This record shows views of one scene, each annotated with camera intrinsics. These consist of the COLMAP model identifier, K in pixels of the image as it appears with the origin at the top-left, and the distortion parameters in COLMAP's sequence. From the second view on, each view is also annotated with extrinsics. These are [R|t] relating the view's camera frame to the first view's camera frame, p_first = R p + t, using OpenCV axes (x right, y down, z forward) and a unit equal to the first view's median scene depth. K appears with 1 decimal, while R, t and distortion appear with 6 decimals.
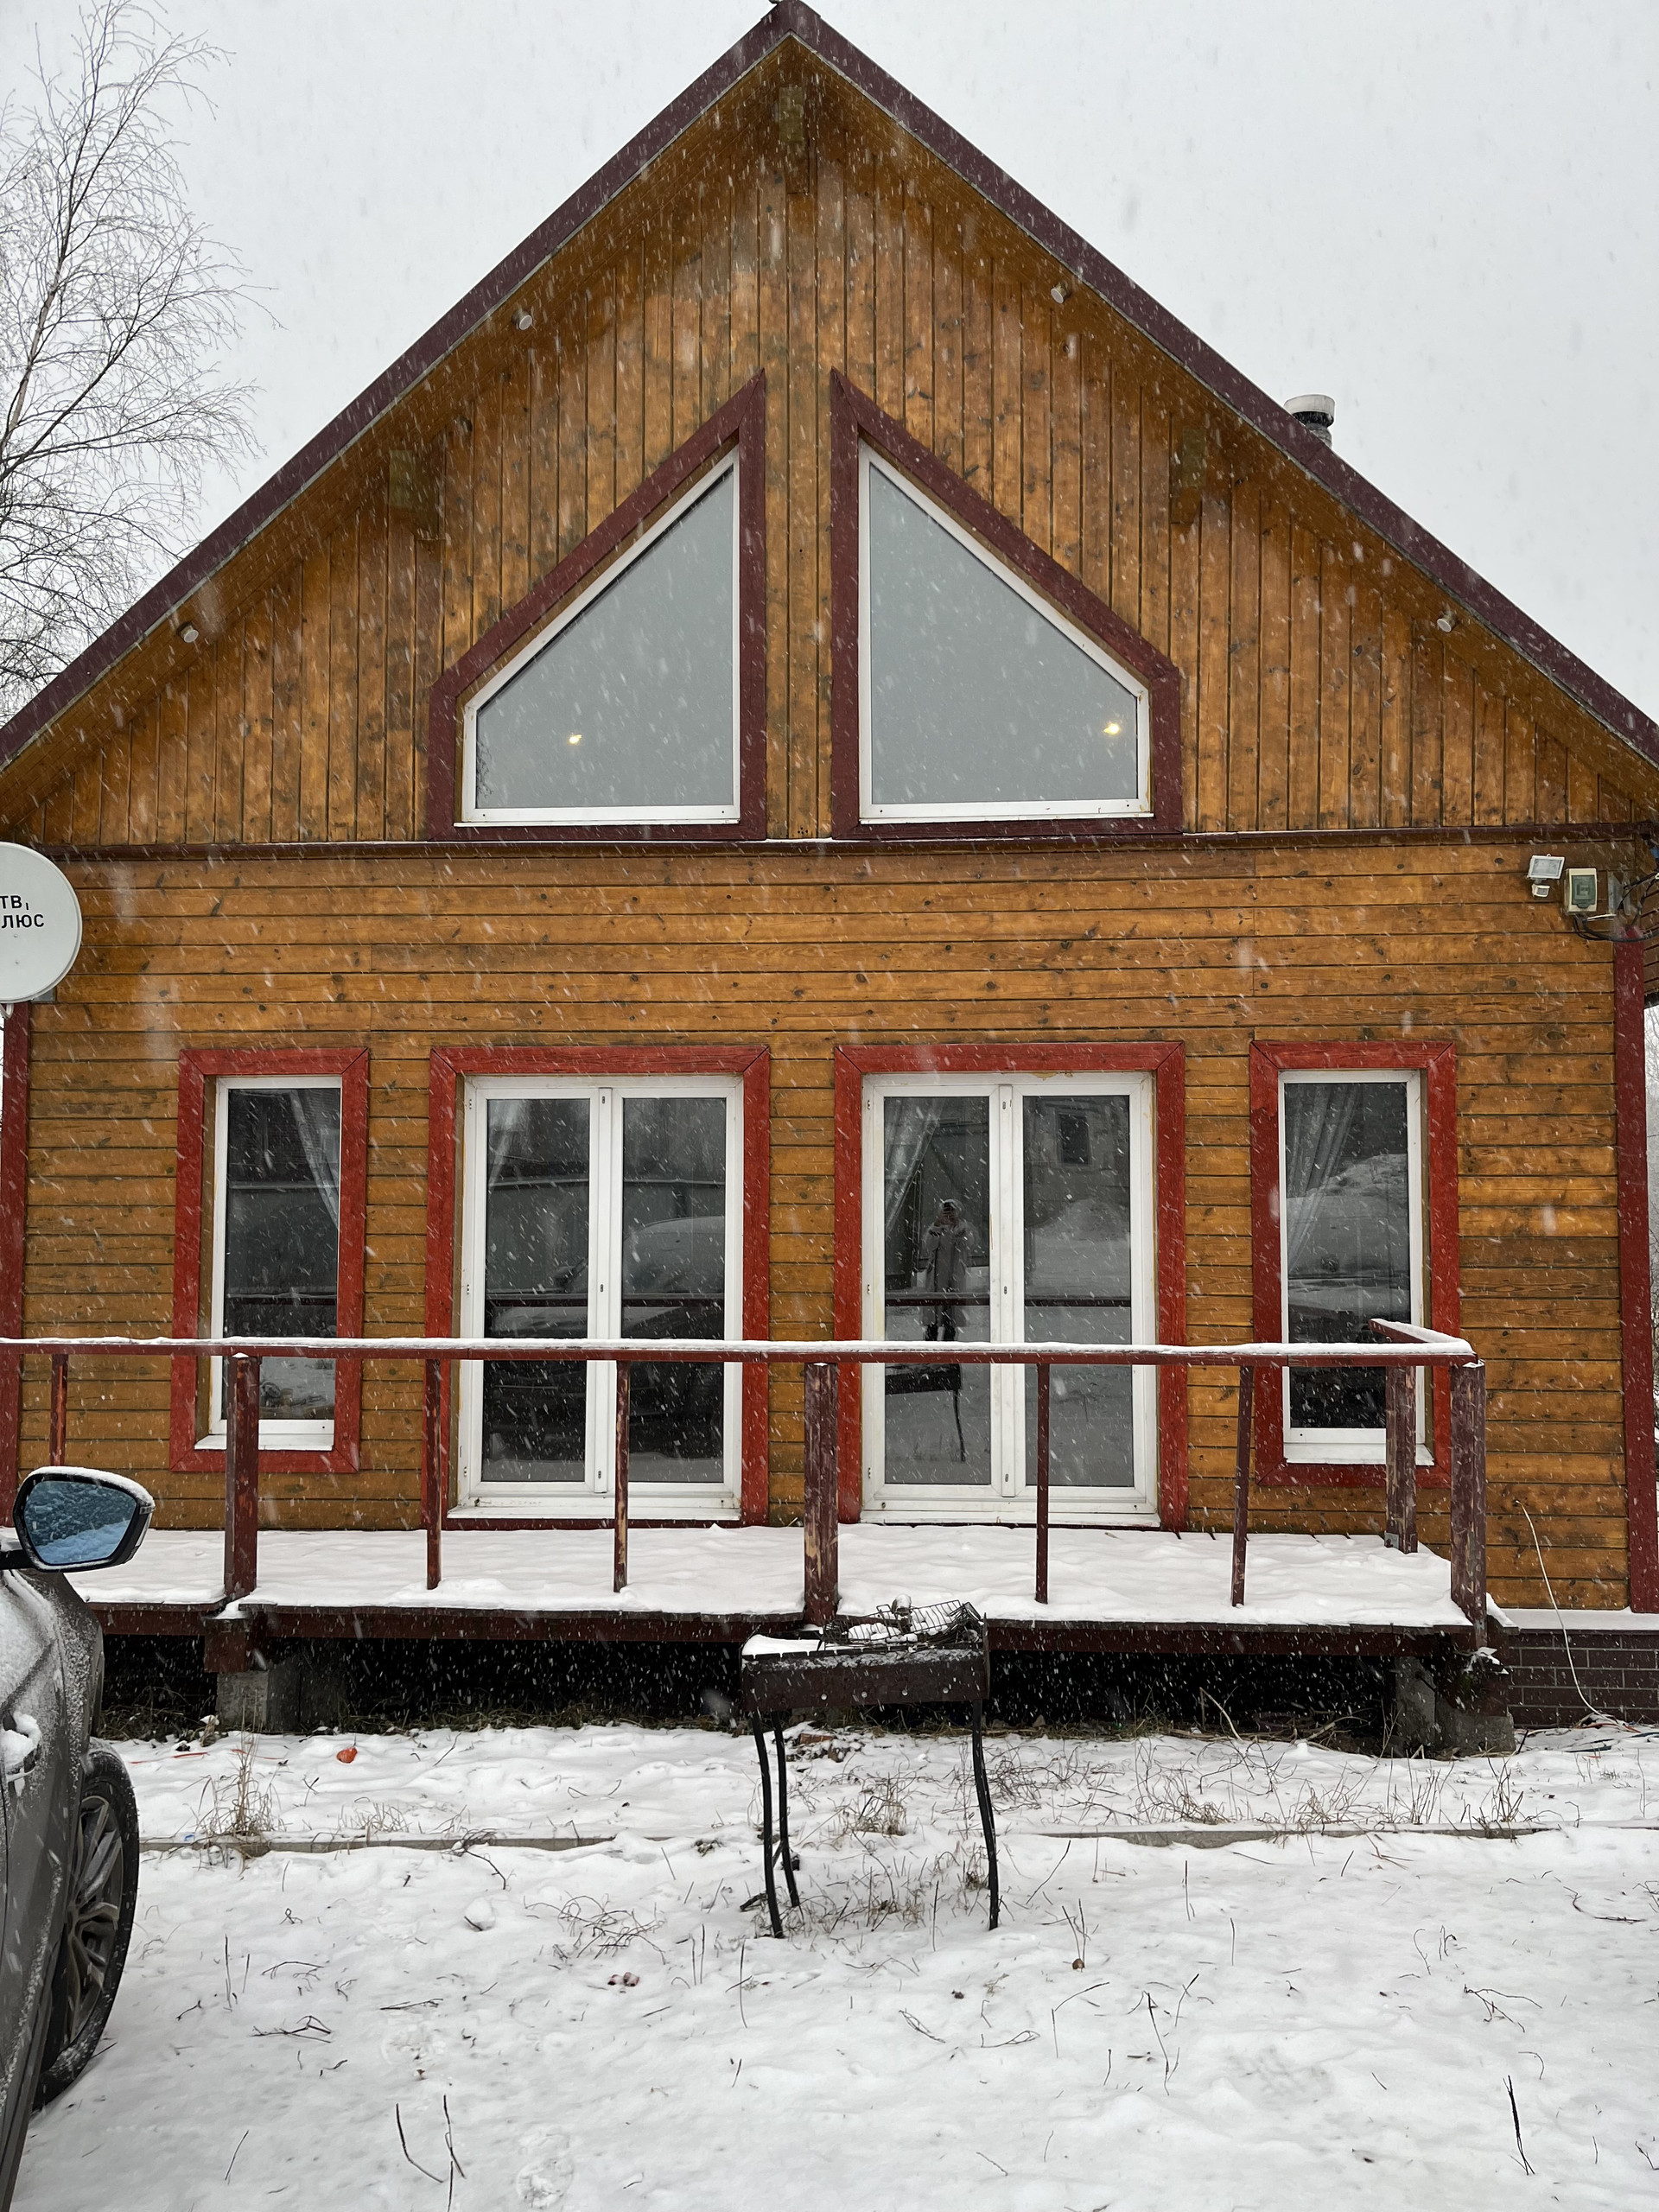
lens RADIAL K [[1665.6, 0, 828.3], [0, 1665.6, 1118.6], [0, 0, 1]] dist [0.064979, -0.088521]
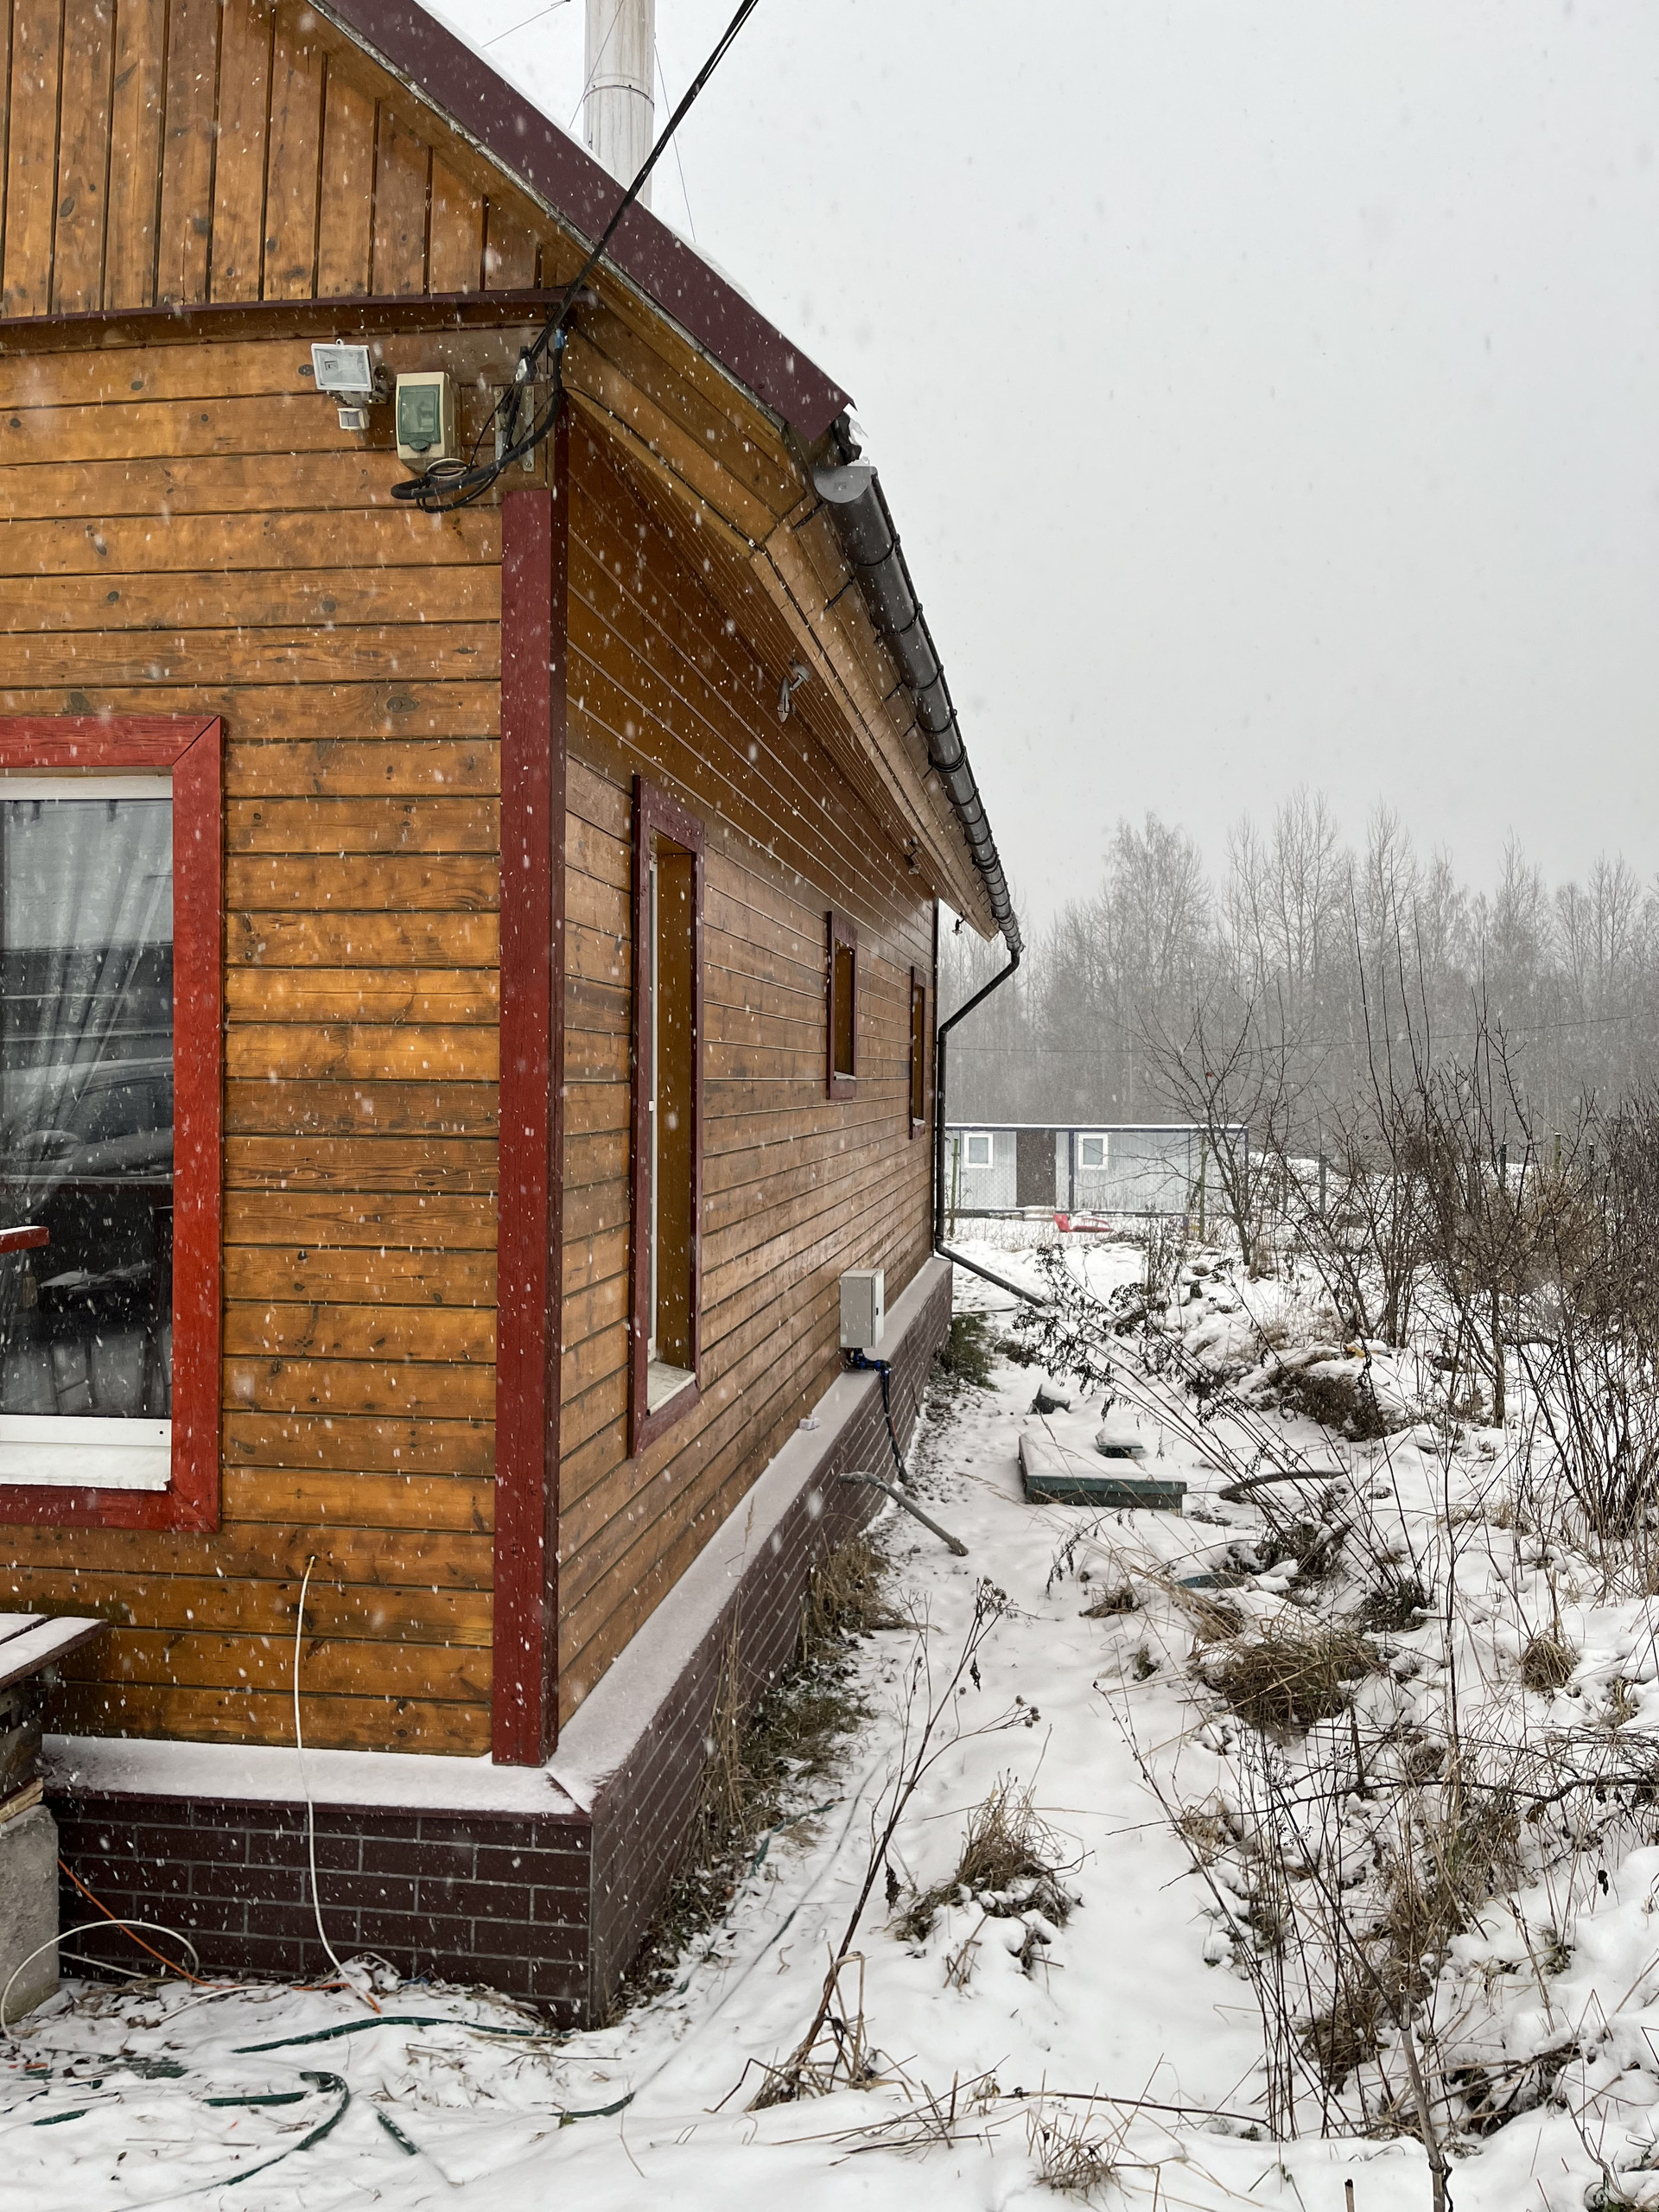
lens RADIAL K [[1665.6, 0, 910.0], [0, 1665.6, 1148.7], [0, 0, 1]] dist [0.064979, -0.088521]
pose [[0.996866, 0.012808, -0.078059, 0.638114], [-0.006688, 0.996918, 0.078169, 0.048787], [0.078820, -0.077402, 0.993879, 0.471893]]
